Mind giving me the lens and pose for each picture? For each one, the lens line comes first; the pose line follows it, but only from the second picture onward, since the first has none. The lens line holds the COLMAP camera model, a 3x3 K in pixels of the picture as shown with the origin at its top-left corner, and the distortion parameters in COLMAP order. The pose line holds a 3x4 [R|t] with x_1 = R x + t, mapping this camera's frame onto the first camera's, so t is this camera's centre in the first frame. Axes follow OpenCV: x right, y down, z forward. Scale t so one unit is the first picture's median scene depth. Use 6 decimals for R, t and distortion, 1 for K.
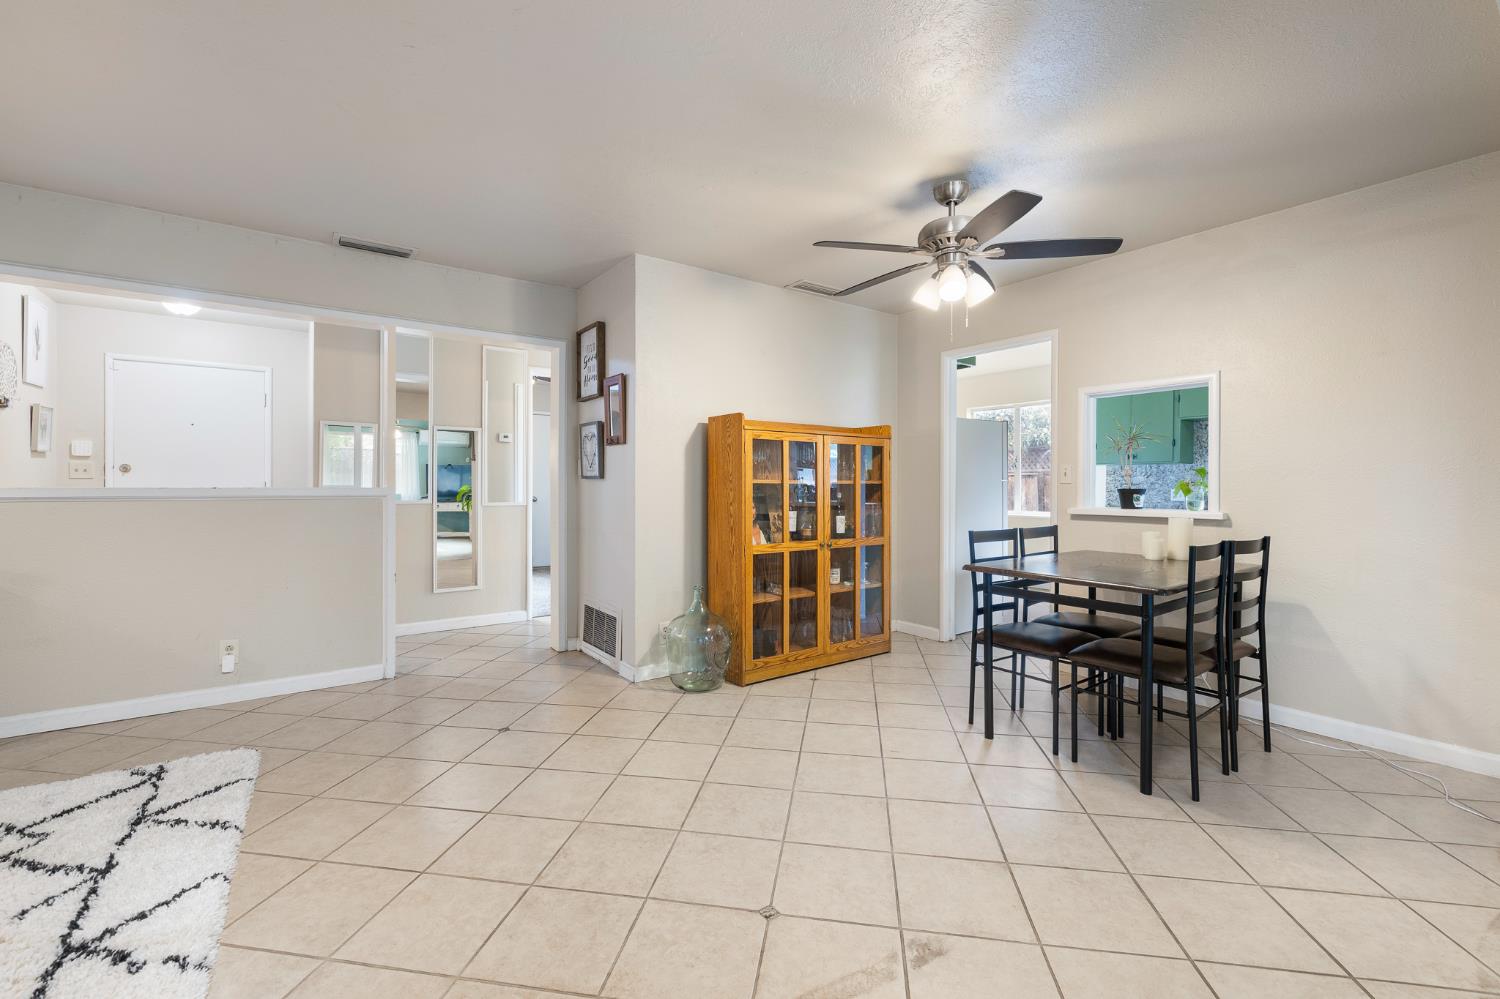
lens RADIAL K [[646.5, 0, 745.5], [0, 646.5, 487.9], [0, 0, 1]] dist [-0.001457, -0.000037]
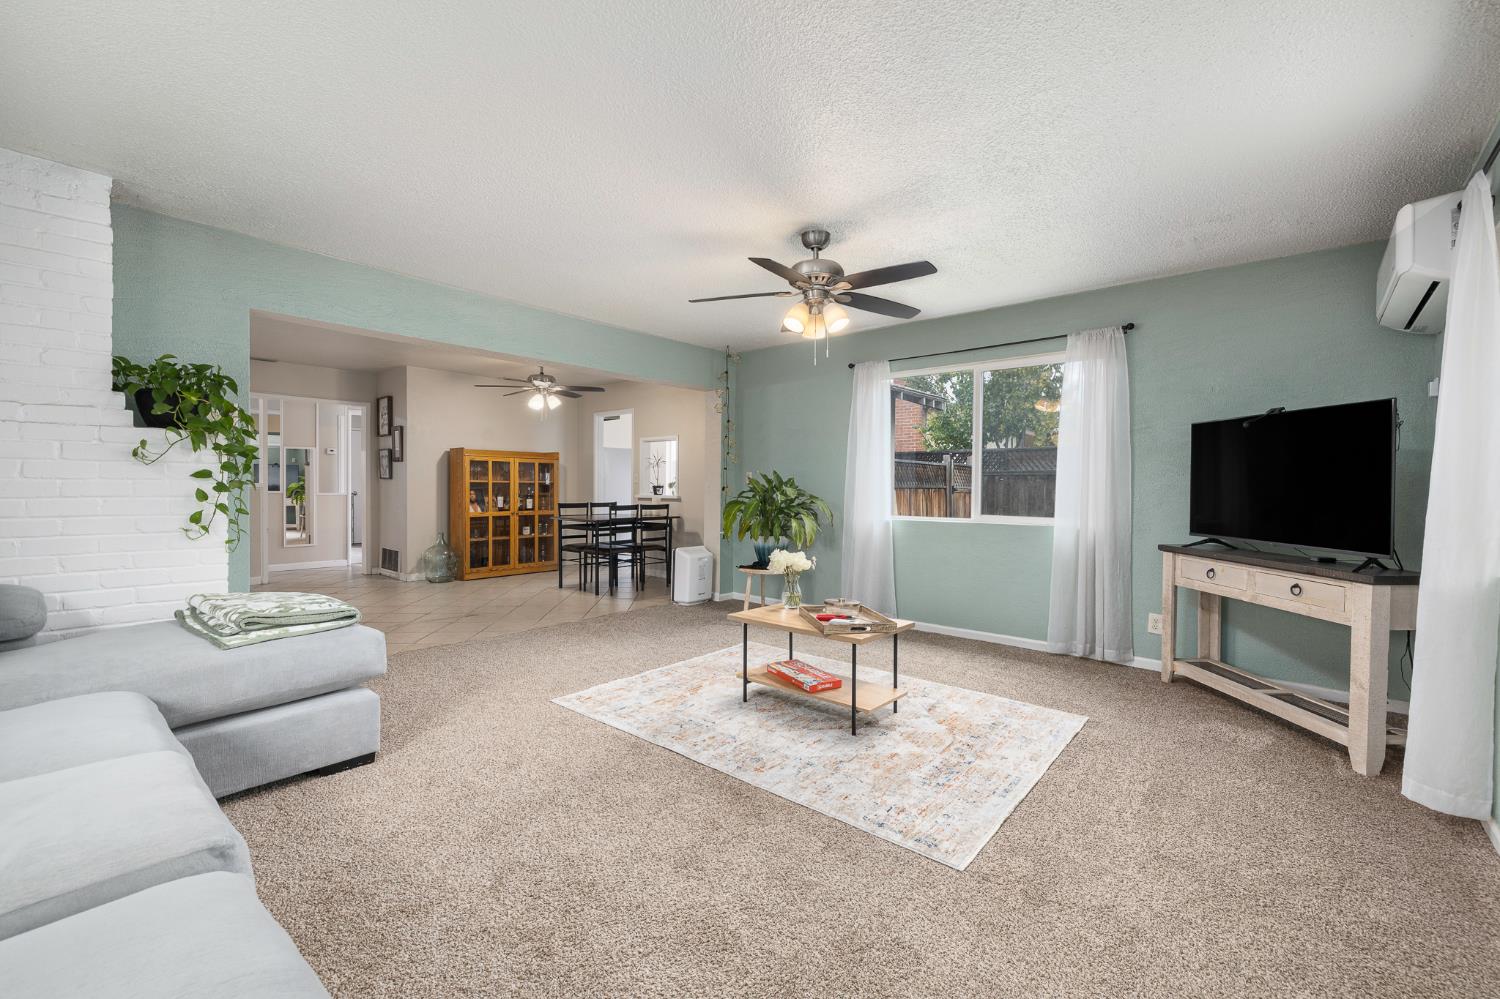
lens RADIAL K [[646.5, 0, 753.0], [0, 646.5, 500.9], [0, 0, 1]] dist [-0.001457, -0.000037]
pose [[0.973719, 0.000218, 0.227753, 0.386408], [-0.003224, 0.999913, 0.012828, 0.022116], [-0.227730, -0.013225, 0.973634, -1.101290]]
